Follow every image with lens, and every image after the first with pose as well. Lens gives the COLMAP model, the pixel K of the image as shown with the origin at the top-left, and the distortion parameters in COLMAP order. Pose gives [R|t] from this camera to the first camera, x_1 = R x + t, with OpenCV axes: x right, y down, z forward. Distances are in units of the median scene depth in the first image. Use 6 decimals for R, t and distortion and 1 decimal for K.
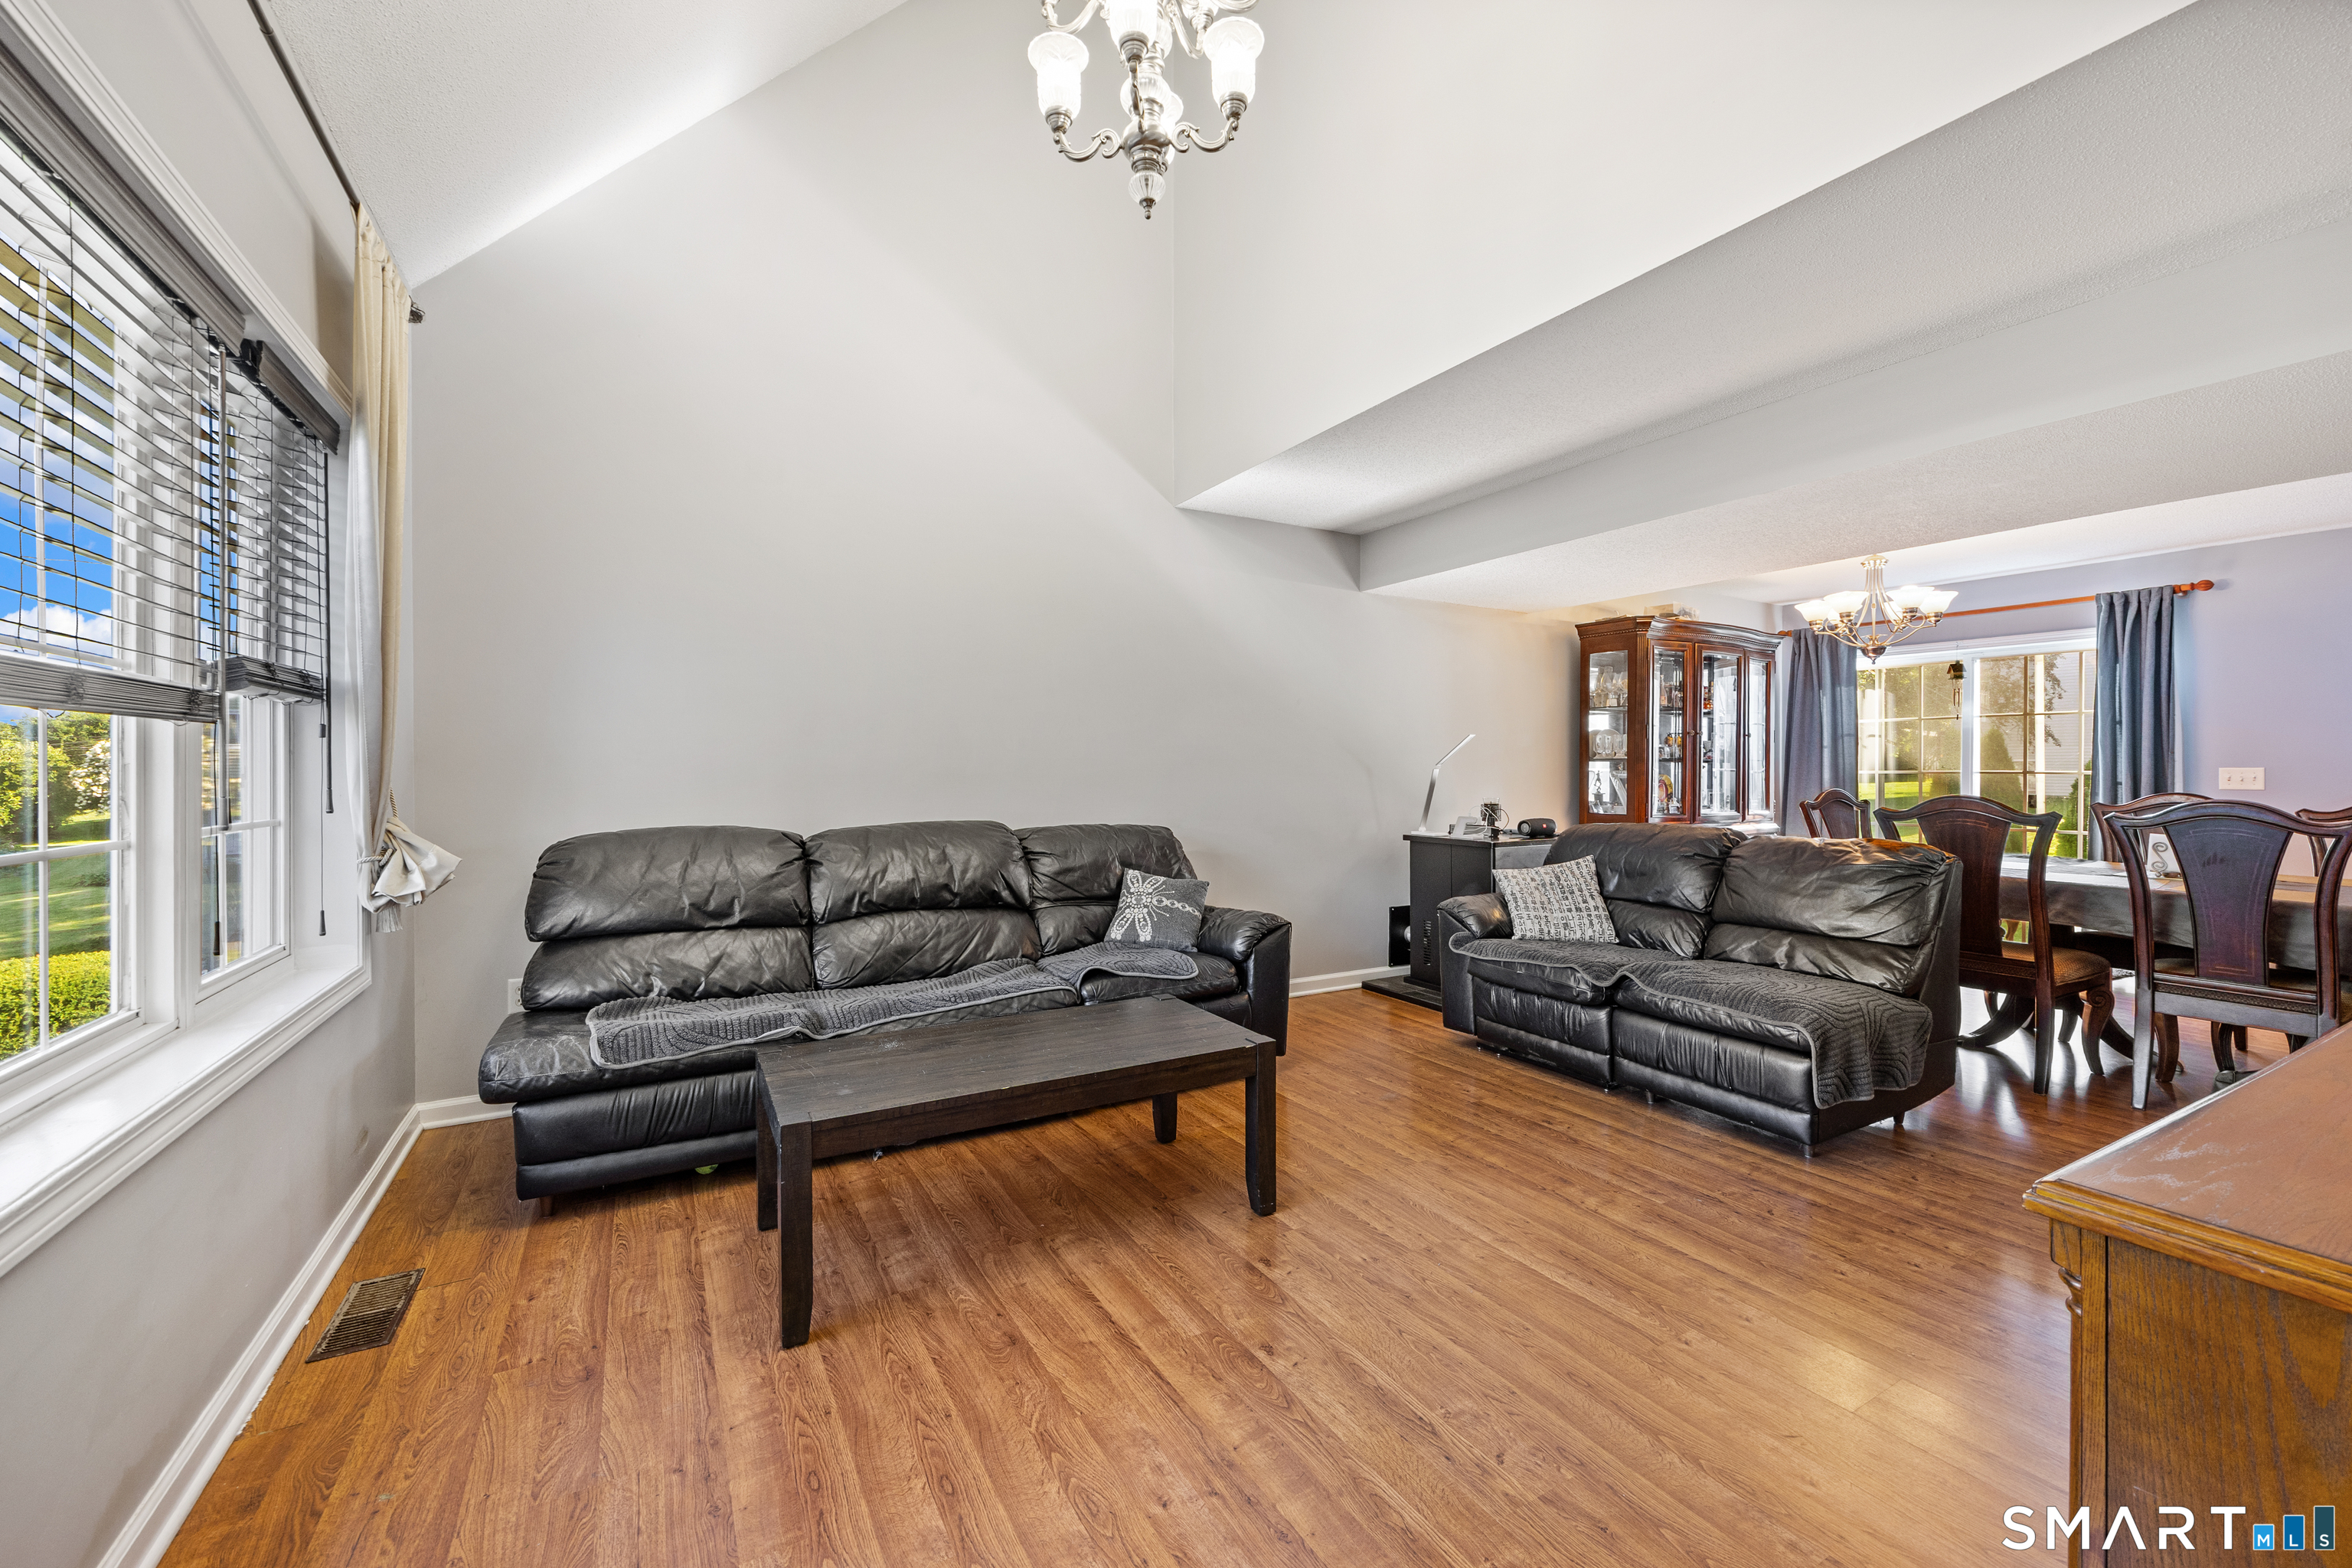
lens RADIAL K [[934.3, 0, 1167.3], [0, 934.3, 761.0], [0, 0, 1]] dist [-0.000034, 0.000120]
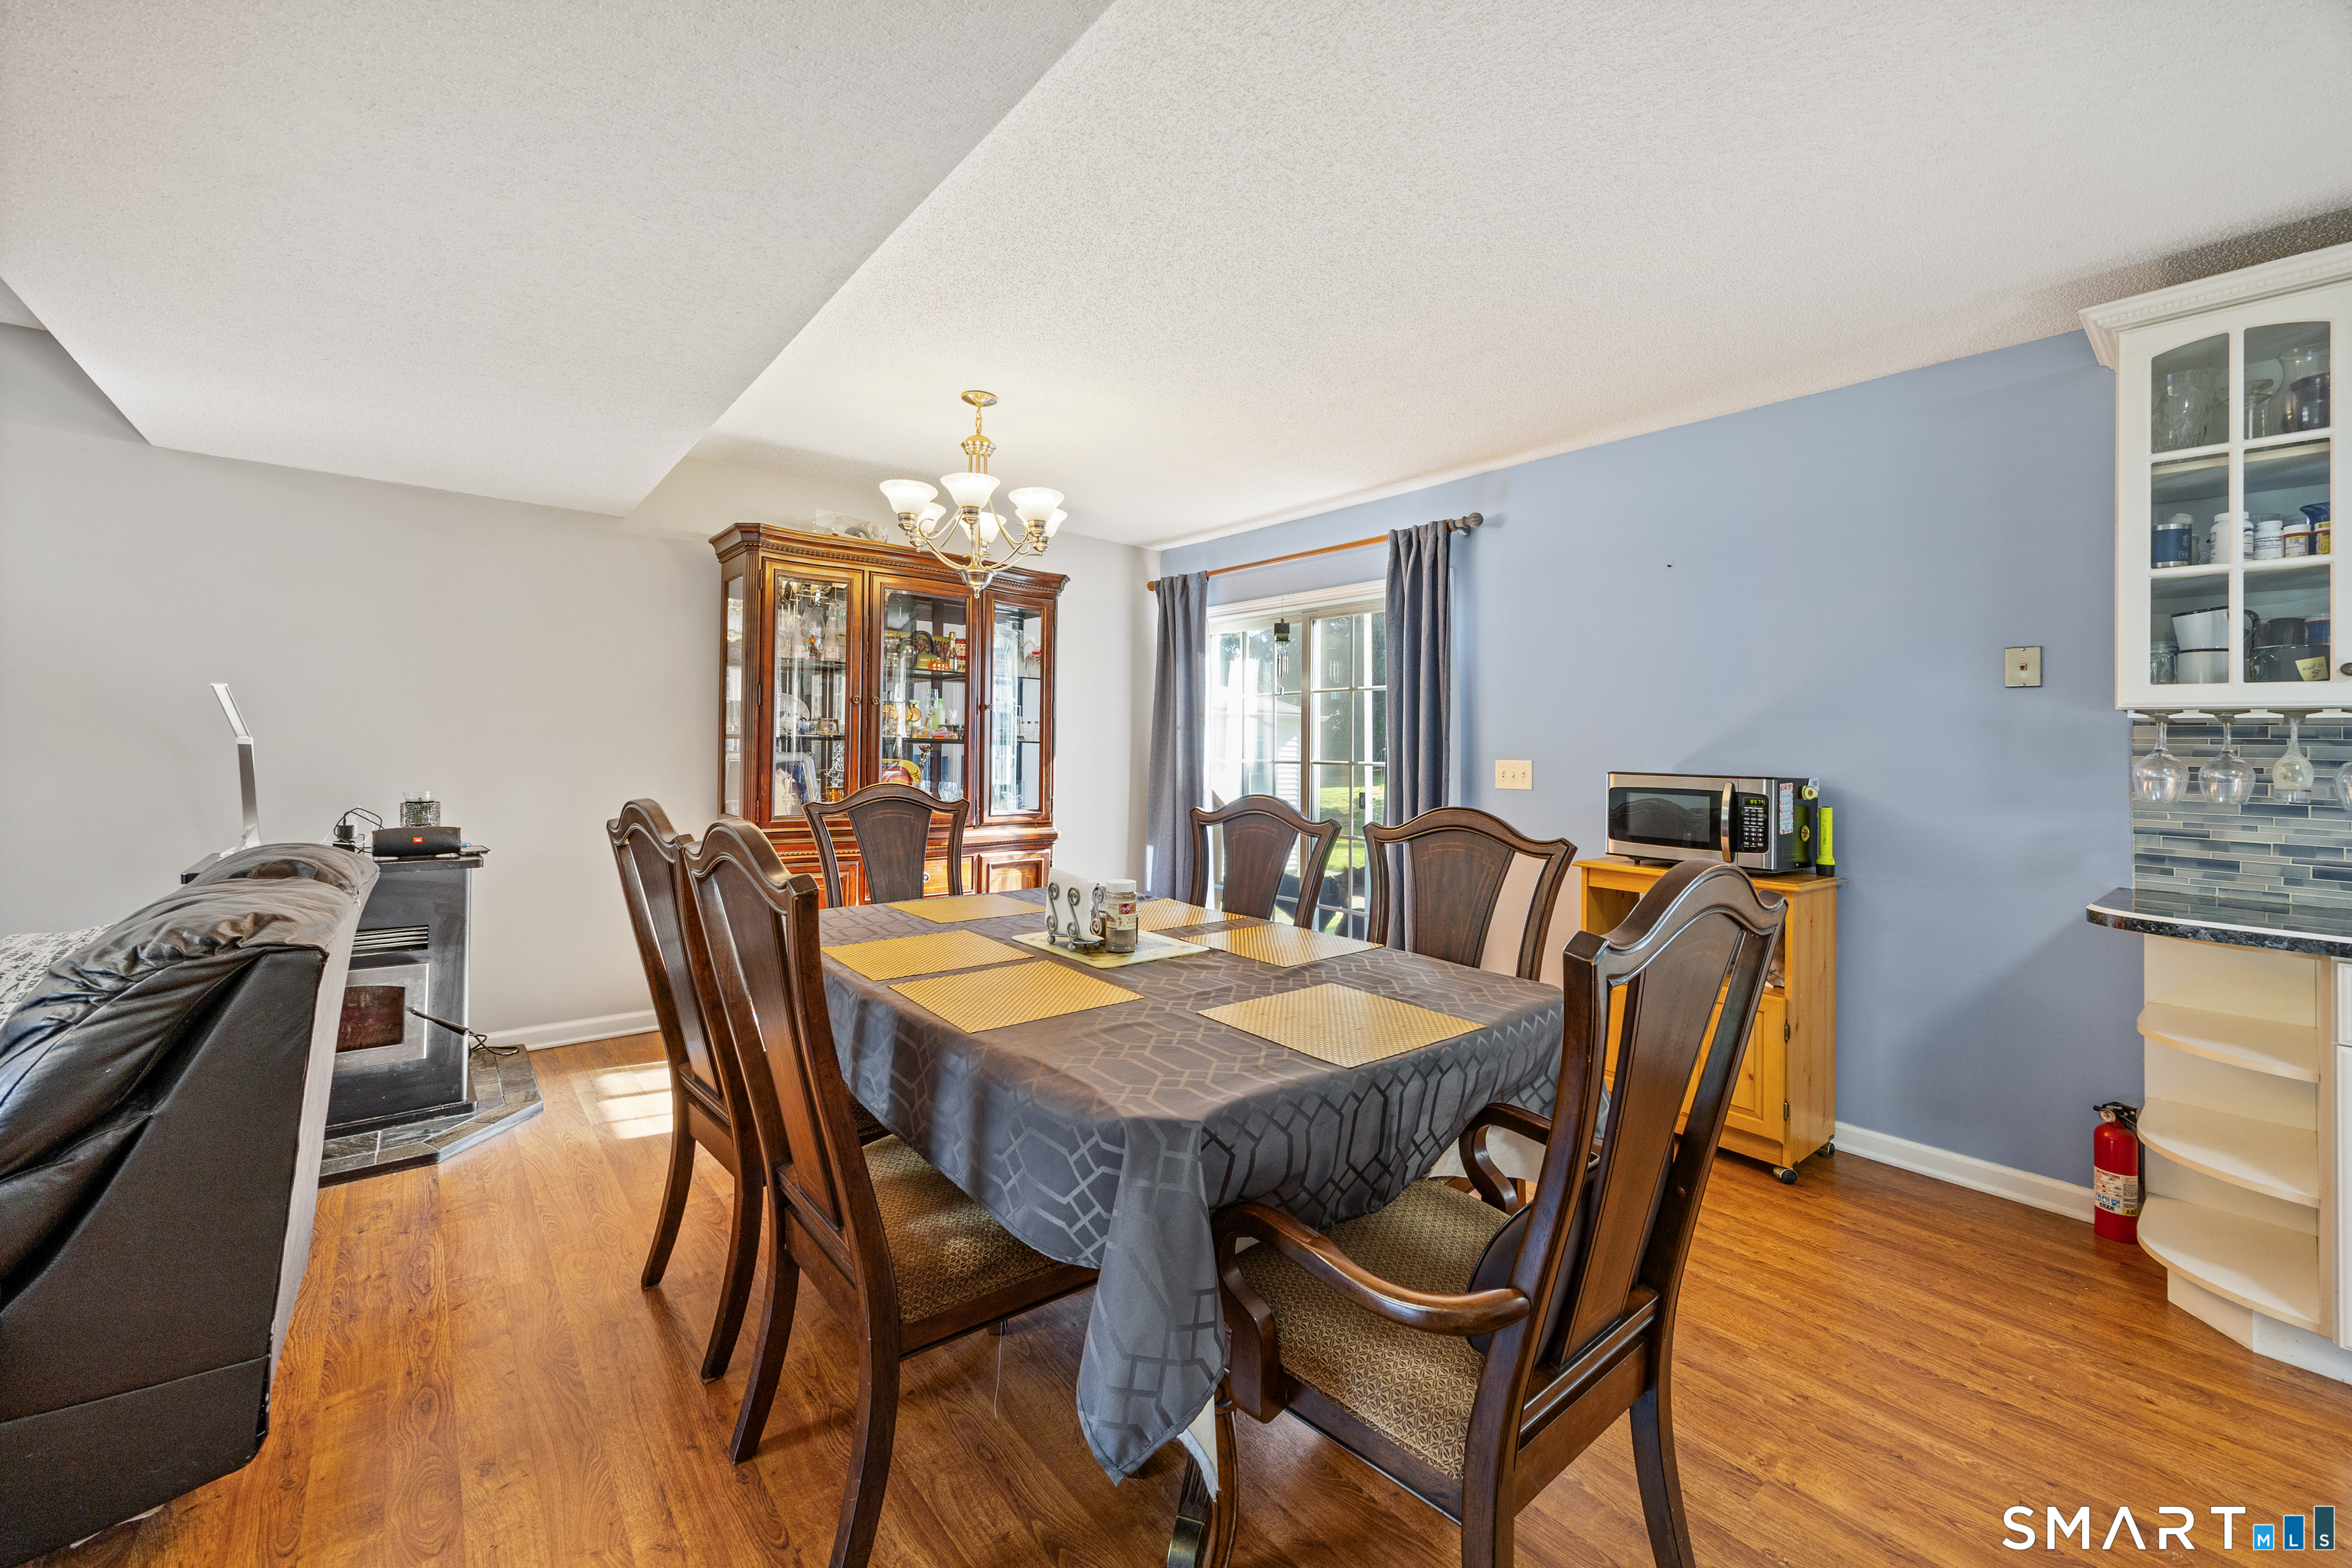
lens RADIAL K [[937.3, 0, 1178.1], [0, 937.3, 729.1], [0, 0, 1]] dist [-0.000056, -0.000003]
pose [[0.982290, 0.017566, 0.186543, 0.998091], [-0.015023, 0.999774, -0.015040, -0.003119], [-0.186765, 0.011971, 0.982332, 0.403294]]
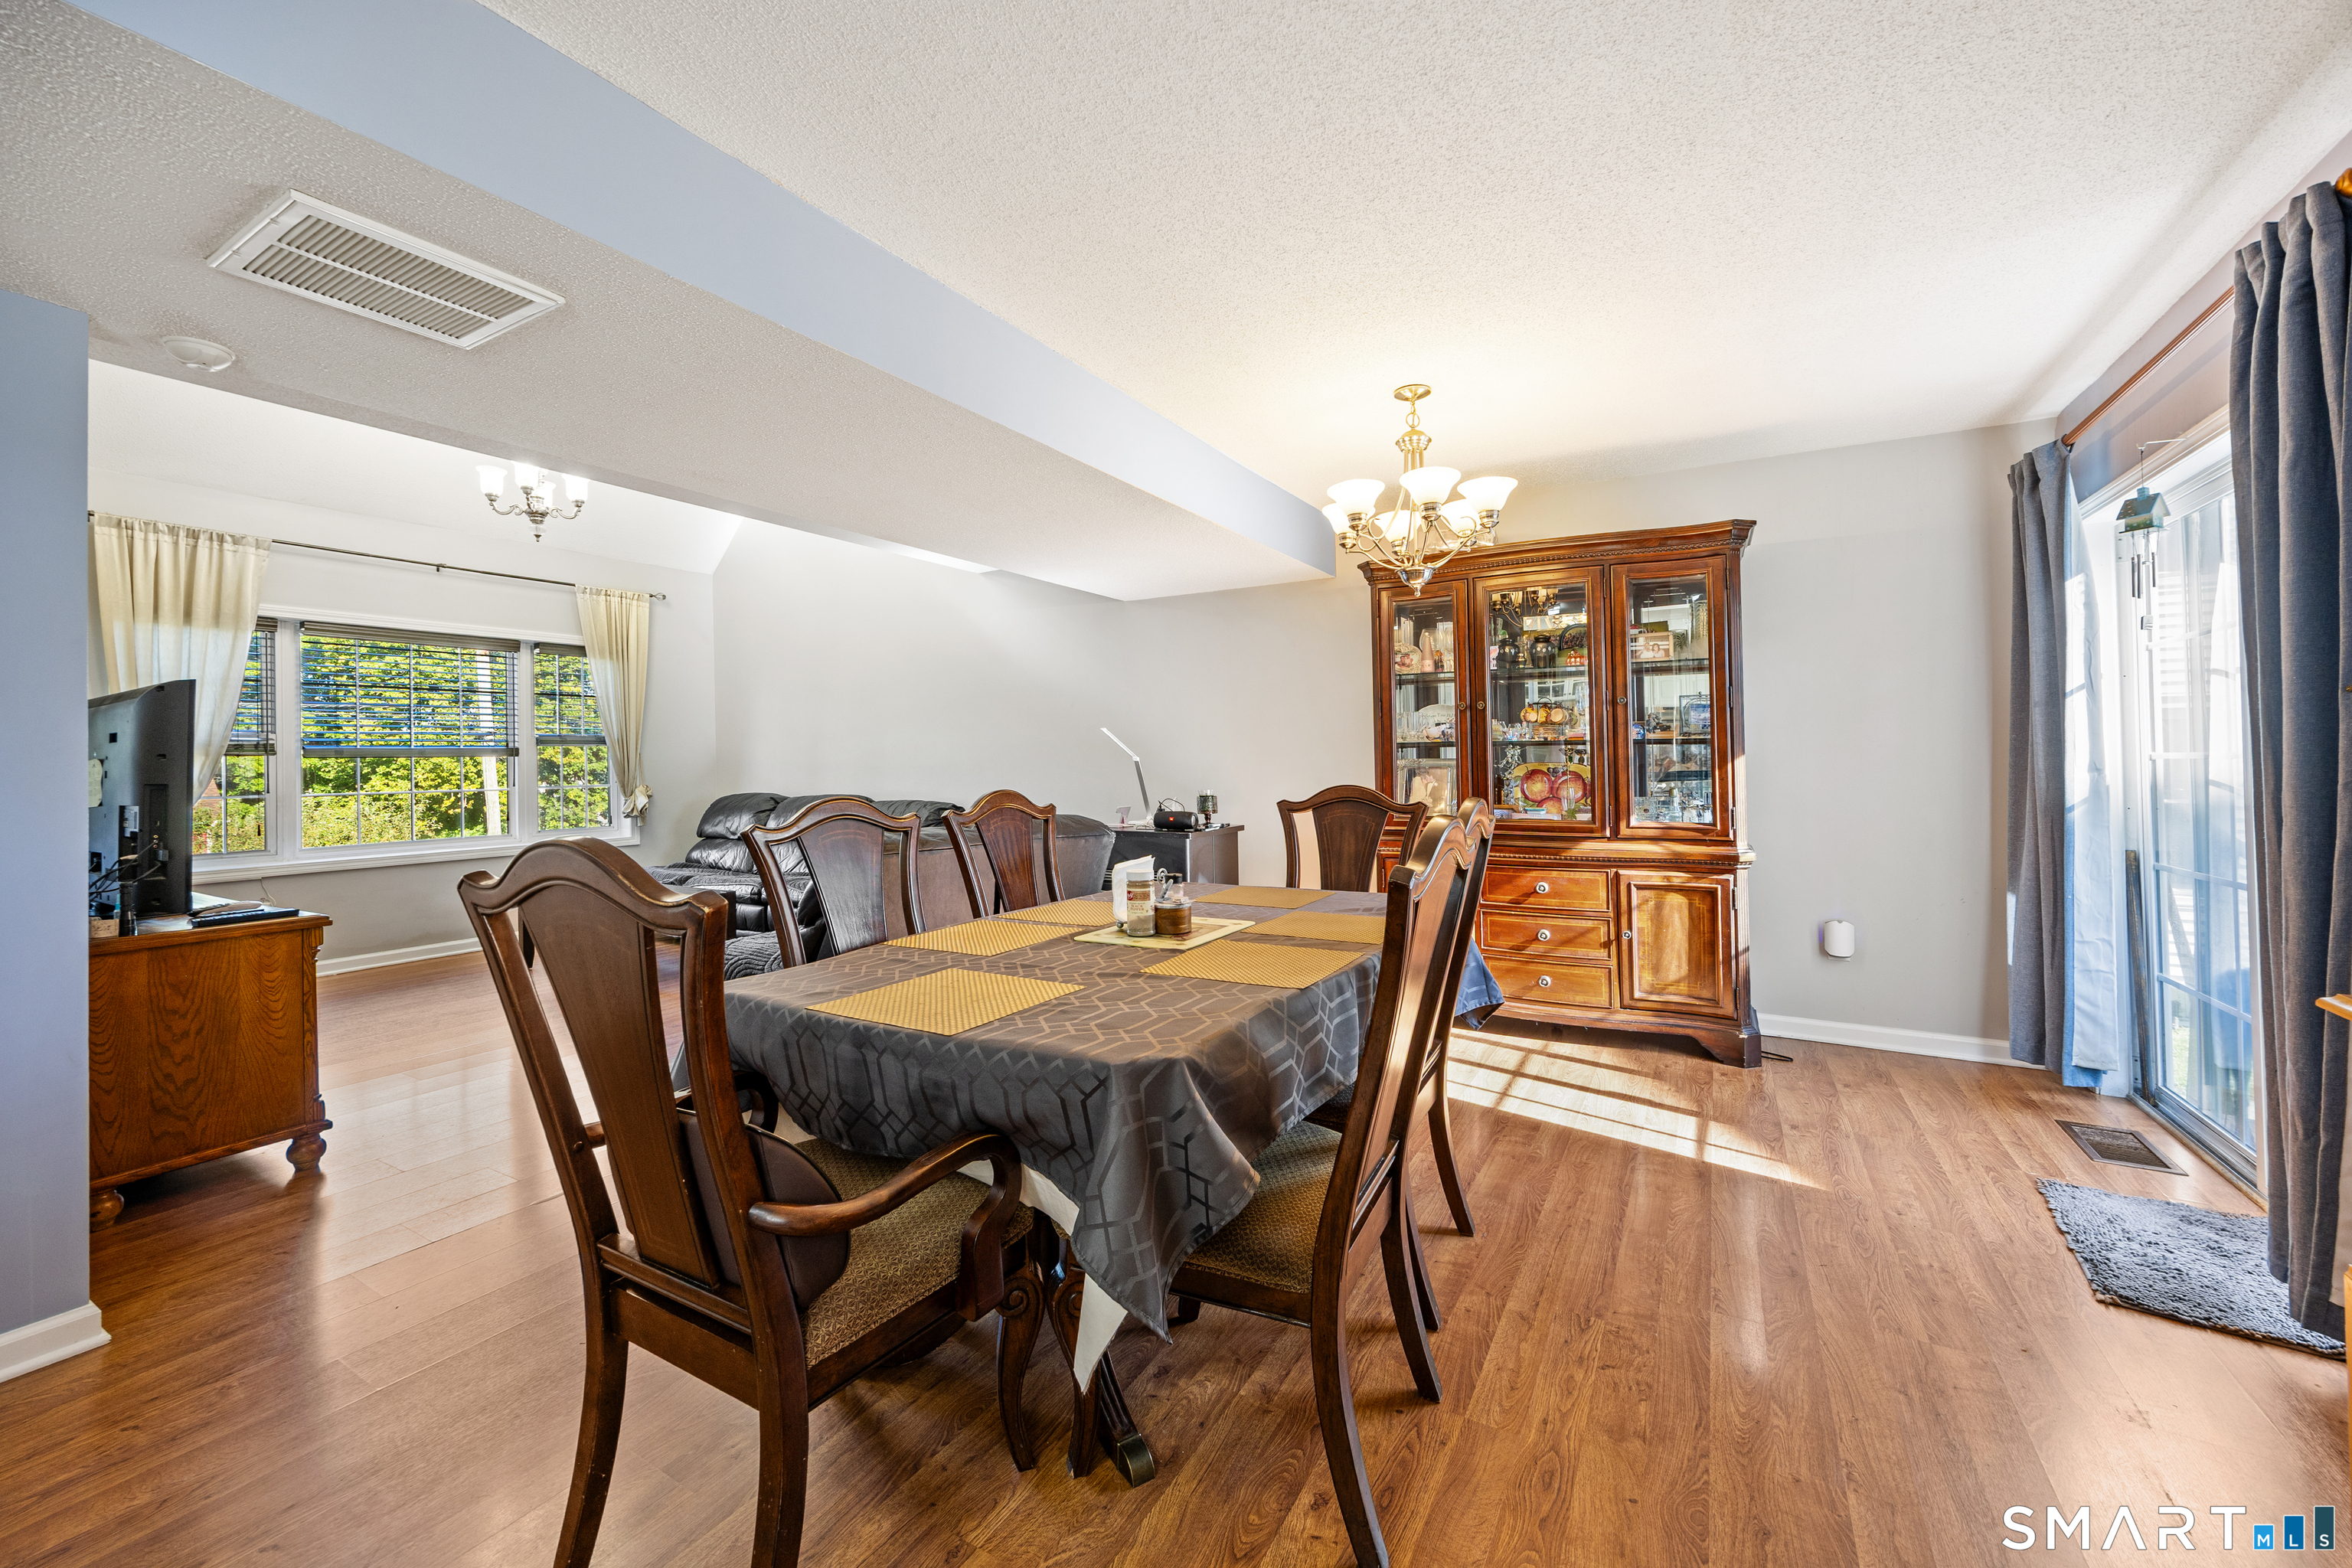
lens RADIAL K [[934.3, 0, 1167.3], [0, 934.3, 761.0], [0, 0, 1]] dist [-0.000034, 0.000120]
pose [[0.506632, -0.012275, -0.862075, 1.597457], [0.017429, 0.999840, -0.003994, 0.014970], [0.861986, -0.013002, 0.506765, 0.661108]]
